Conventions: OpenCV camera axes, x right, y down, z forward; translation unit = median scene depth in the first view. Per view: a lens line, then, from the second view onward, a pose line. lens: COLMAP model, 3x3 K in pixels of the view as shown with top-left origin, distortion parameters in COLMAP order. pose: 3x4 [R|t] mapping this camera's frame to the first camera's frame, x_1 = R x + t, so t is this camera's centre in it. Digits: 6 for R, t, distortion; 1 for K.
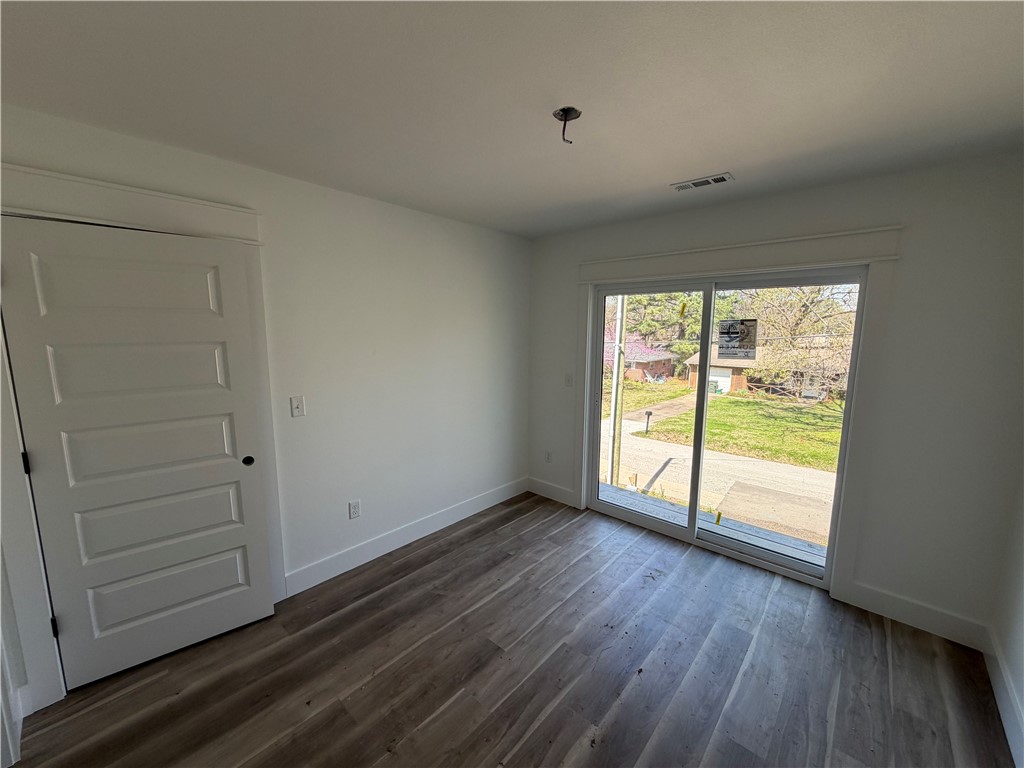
lens RADIAL K [[407.0, 0, 513.5], [0, 407.0, 385.1], [0, 0, 1]] dist [0.002228, -0.000412]
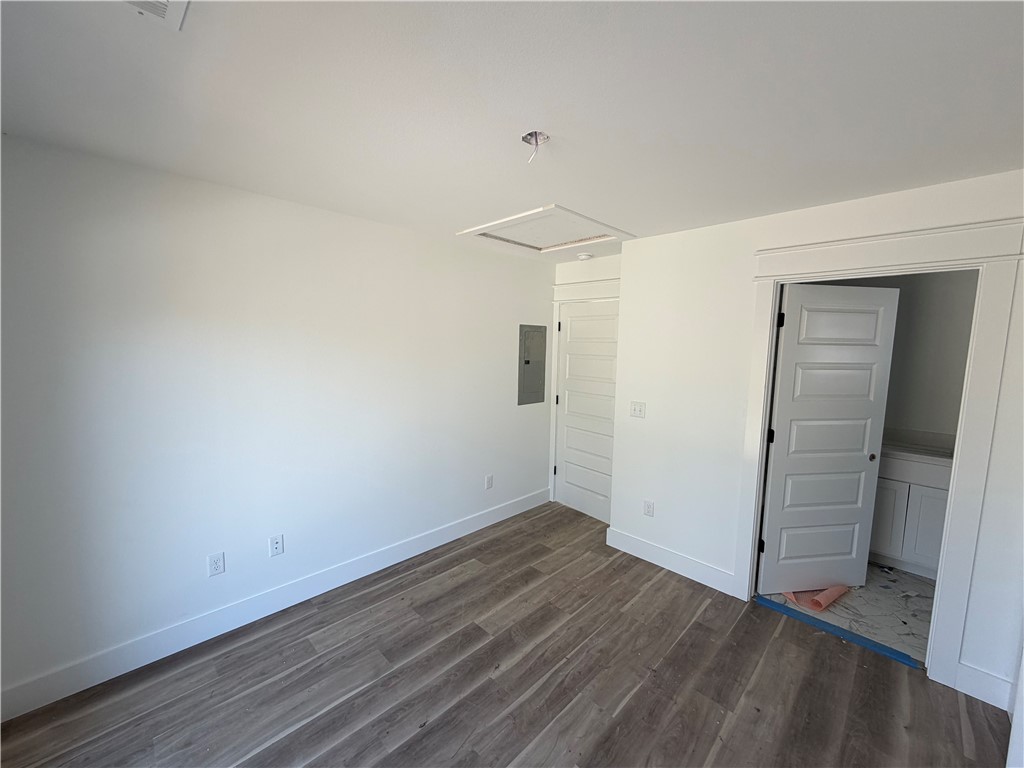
lens RADIAL K [[407.0, 0, 510.9], [0, 407.0, 382.8], [0, 0, 1]] dist [0.002228, -0.000412]
pose [[-0.997987, -0.029649, 0.056062, 0.096366], [-0.014668, 0.967932, 0.250782, -0.283210], [-0.061699, 0.249455, -0.966419, 1.820813]]
